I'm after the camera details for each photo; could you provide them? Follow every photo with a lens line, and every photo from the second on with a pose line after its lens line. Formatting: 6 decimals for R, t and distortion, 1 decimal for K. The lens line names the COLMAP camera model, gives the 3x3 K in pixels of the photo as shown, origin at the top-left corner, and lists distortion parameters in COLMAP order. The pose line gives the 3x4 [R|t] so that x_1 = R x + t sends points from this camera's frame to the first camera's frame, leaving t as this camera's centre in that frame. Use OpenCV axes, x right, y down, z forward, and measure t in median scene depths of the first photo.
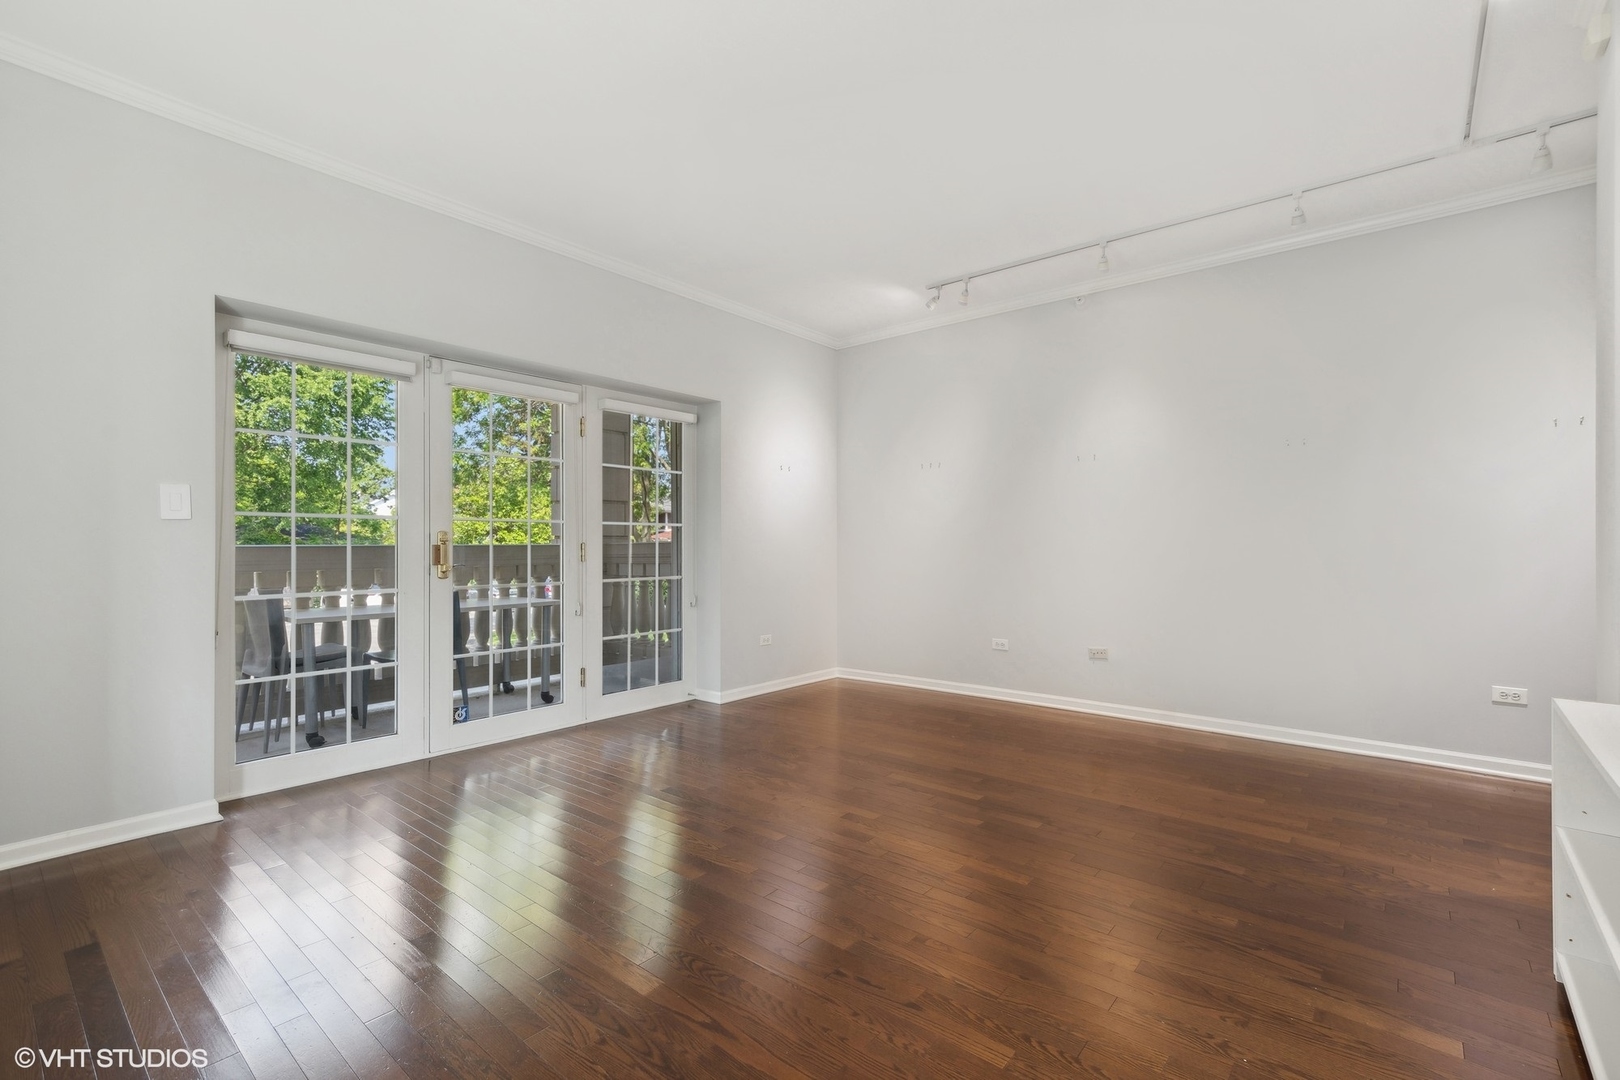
lens RADIAL K [[720.3, 0, 793.6], [0, 720.3, 540.7], [0, 0, 1]] dist [0.013708, 0.000016]
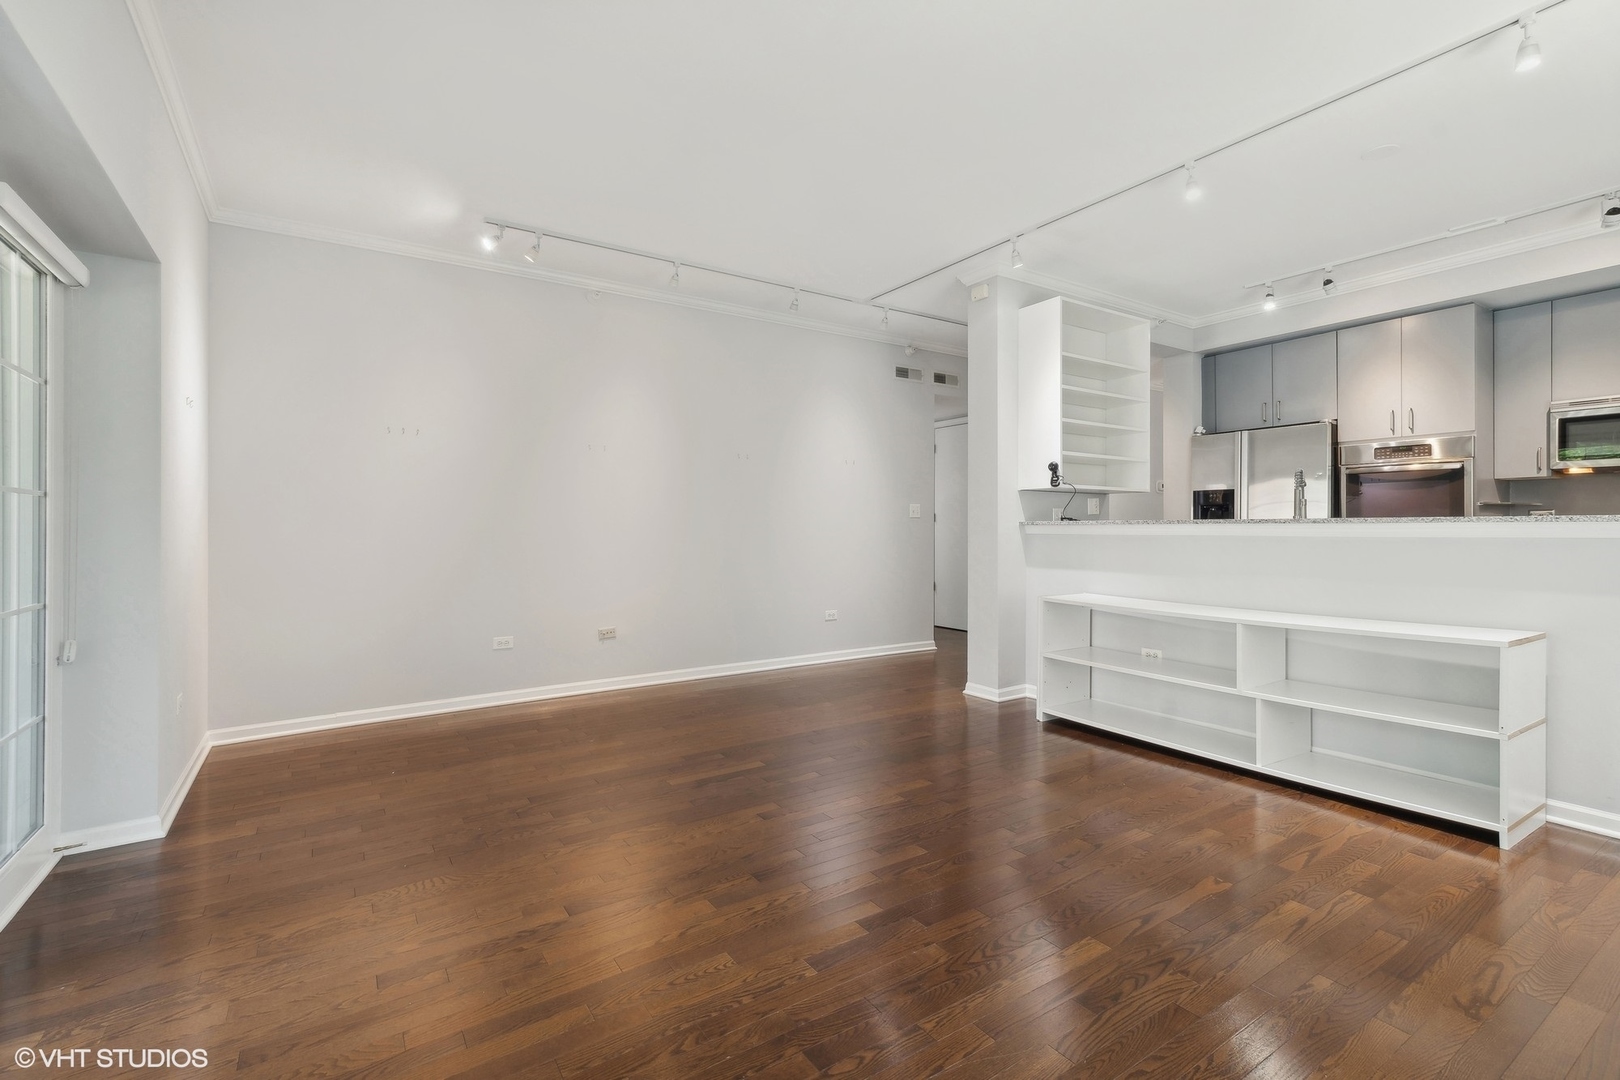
lens RADIAL K [[720.3, 0, 793.6], [0, 720.3, 540.7], [0, 0, 1]] dist [0.013708, 0.000016]
pose [[0.288782, -0.018544, 0.957215, -0.517675], [0.001630, 0.999820, 0.018877, -0.000558], [-0.957394, -0.003891, 0.288760, 0.432583]]
